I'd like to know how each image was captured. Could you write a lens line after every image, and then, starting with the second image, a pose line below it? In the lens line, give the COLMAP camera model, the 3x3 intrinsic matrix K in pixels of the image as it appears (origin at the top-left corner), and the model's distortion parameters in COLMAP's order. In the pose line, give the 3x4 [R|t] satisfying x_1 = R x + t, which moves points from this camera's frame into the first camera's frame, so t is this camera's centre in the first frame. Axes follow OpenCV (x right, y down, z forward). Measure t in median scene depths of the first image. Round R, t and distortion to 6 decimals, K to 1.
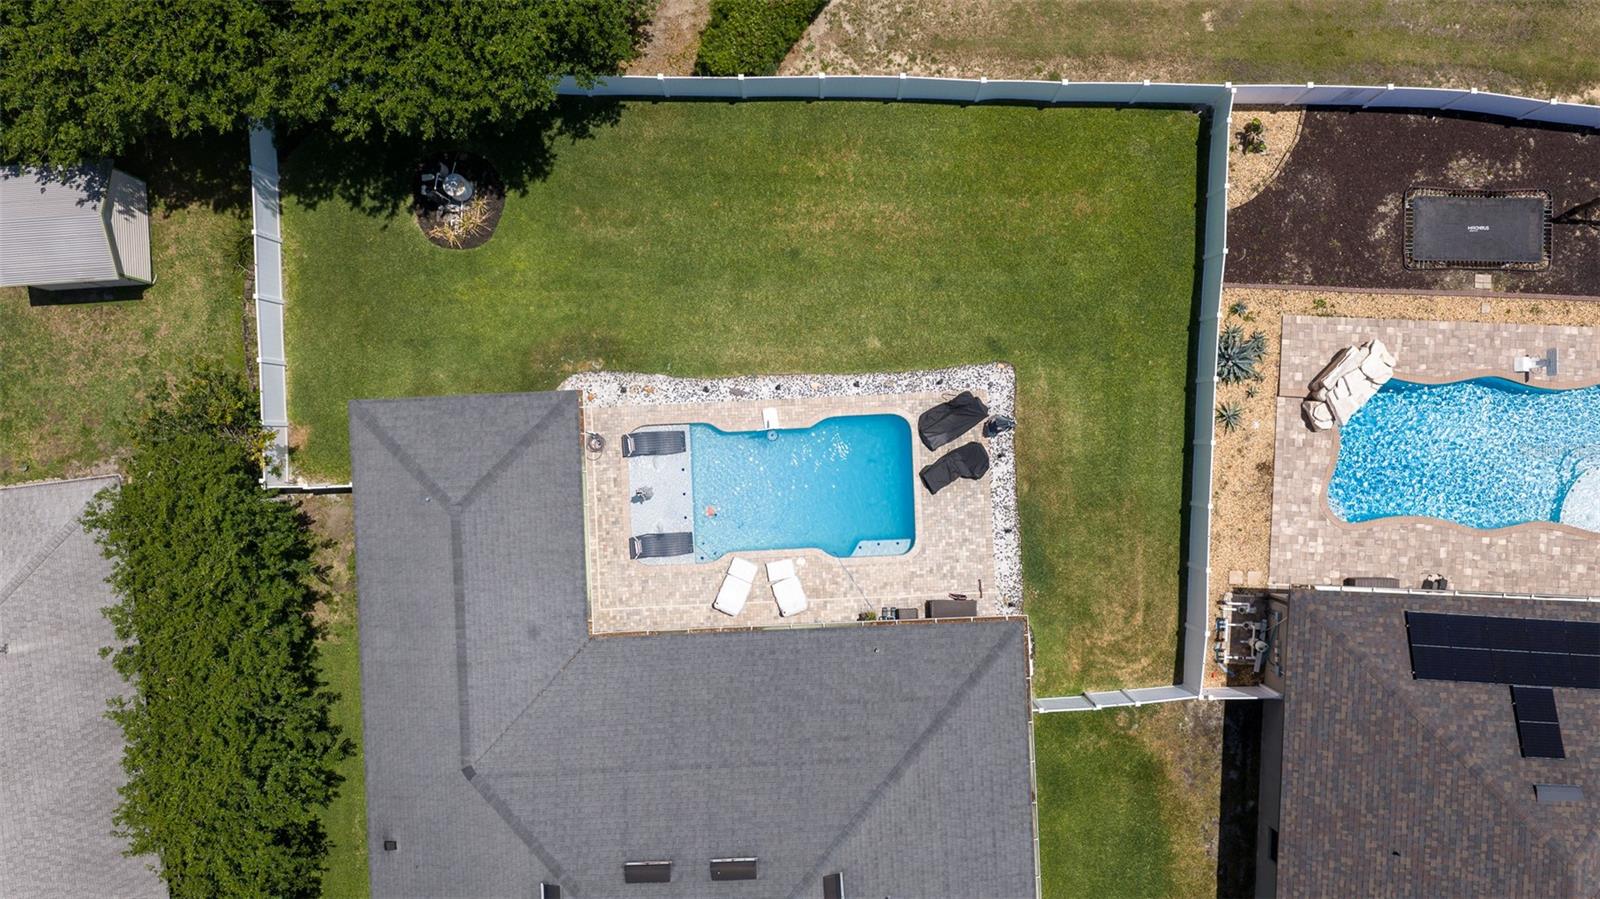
lens RADIAL K [[1340.5, 0, 800.0], [0, 1340.5, 449.5], [0, 0, 1]] dist [0.034343, -0.081975]
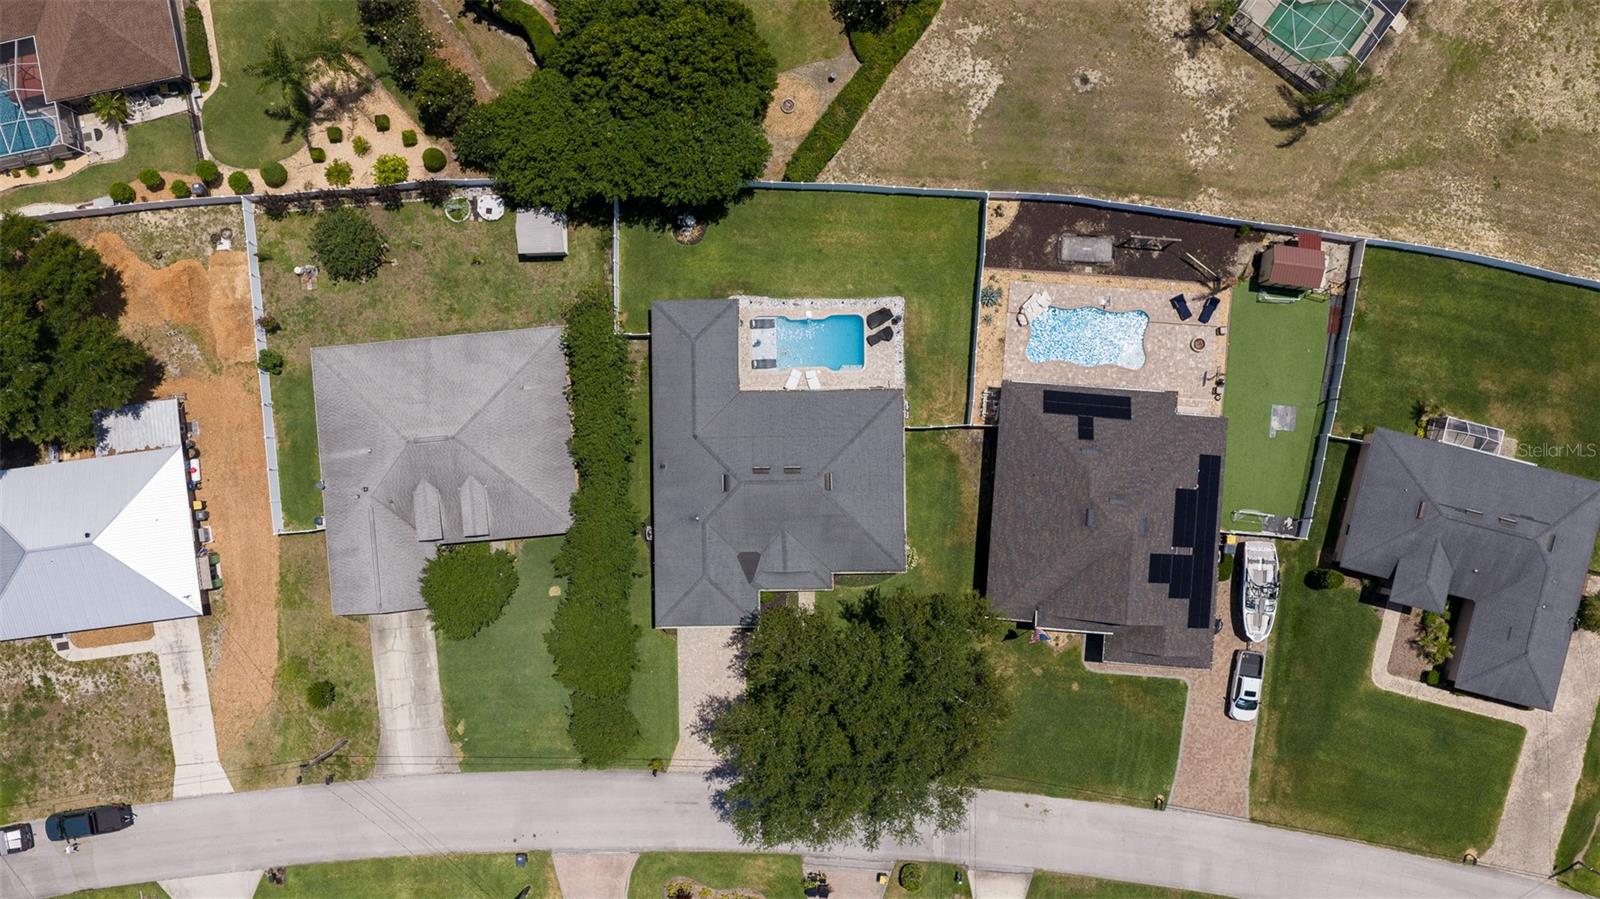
lens RADIAL K [[1340.5, 0, 800.0], [0, 1340.5, 449.5], [0, 0, 1]] dist [0.034343, -0.081975]
pose [[0.999539, 0.030353, 0.000223, -0.031246], [-0.030346, 0.999422, -0.015305, 0.272557], [-0.000687, 0.015291, 0.999883, -1.548962]]
